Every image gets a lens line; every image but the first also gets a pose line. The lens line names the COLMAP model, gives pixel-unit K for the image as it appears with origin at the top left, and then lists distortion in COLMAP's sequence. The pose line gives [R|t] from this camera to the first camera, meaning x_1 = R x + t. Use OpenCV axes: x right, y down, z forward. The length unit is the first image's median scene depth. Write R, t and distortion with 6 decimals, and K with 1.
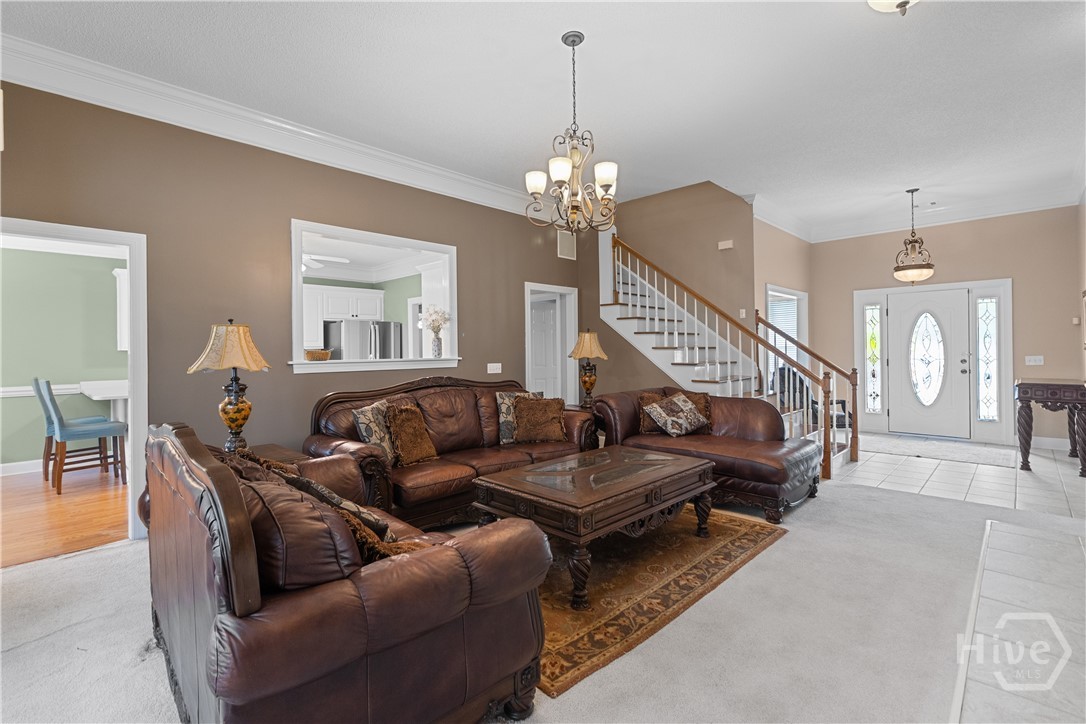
lens RADIAL K [[491.6, 0, 539.0], [0, 491.6, 351.8], [0, 0, 1]] dist [-0.001112, -0.000122]
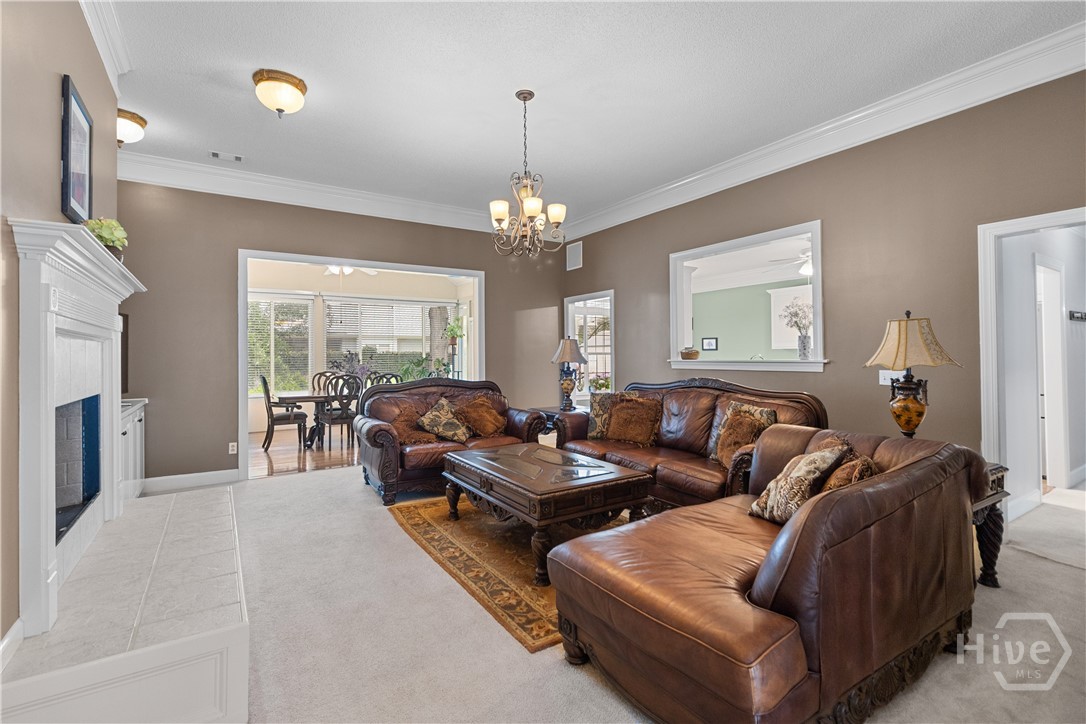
lens RADIAL K [[491.6, 0, 539.0], [0, 491.6, 351.8], [0, 0, 1]] dist [-0.001112, -0.000122]
pose [[-0.212957, 0.005388, -0.977047, 1.208396], [0.011946, 0.999924, 0.002911, -0.015431], [0.976989, -0.011051, -0.213005, 1.249343]]
